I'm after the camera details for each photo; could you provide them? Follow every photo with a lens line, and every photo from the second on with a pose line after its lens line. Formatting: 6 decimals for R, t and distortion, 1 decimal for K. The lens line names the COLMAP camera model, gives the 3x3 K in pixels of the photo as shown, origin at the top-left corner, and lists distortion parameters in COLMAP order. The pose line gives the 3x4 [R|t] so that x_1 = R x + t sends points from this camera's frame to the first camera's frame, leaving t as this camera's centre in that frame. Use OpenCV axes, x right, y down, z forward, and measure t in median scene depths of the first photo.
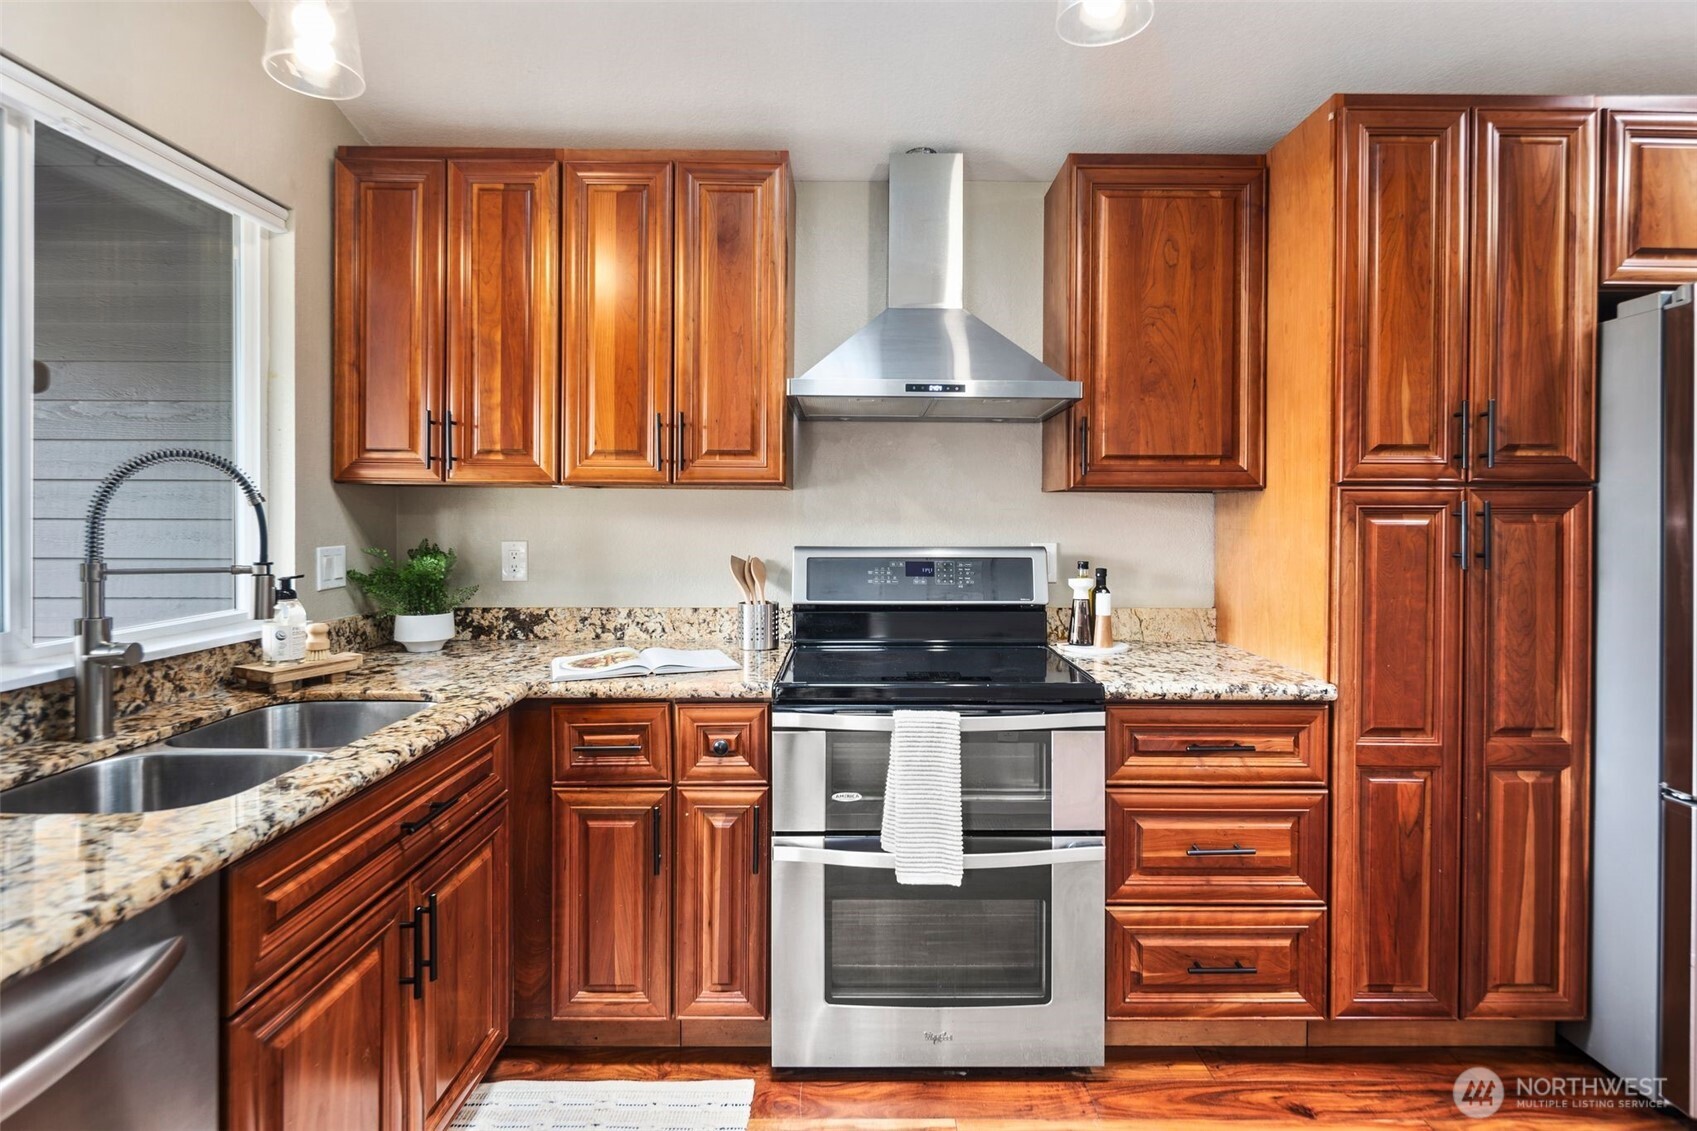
lens RADIAL K [[827.1, 0, 851.5], [0, 827.1, 513.3], [0, 0, 1]] dist [0.006574, -0.004737]
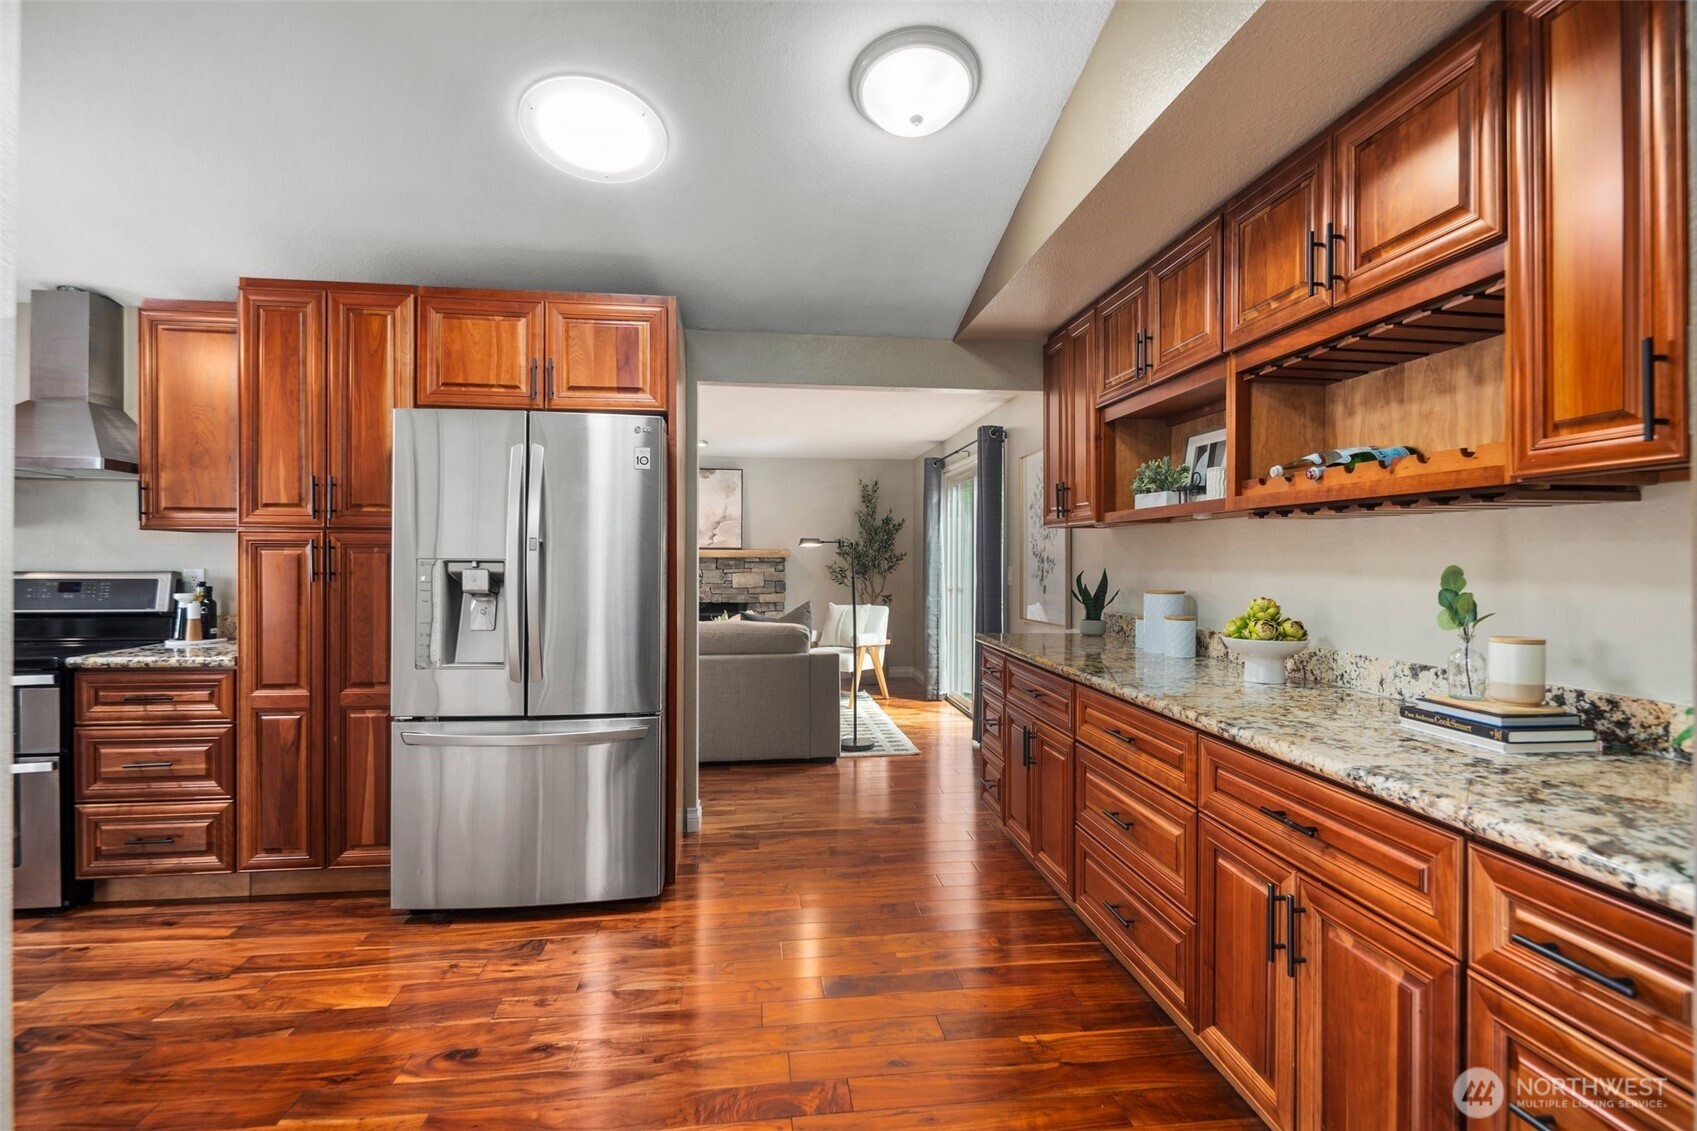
lens RADIAL K [[827.1, 0, 854.5], [0, 827.1, 561.9], [0, 0, 1]] dist [0.006574, -0.004737]
pose [[0.991232, 0.004302, 0.132063, 1.522838], [-0.004939, 0.999978, 0.004492, 0.015767], [-0.132041, -0.005104, 0.991231, -0.692599]]
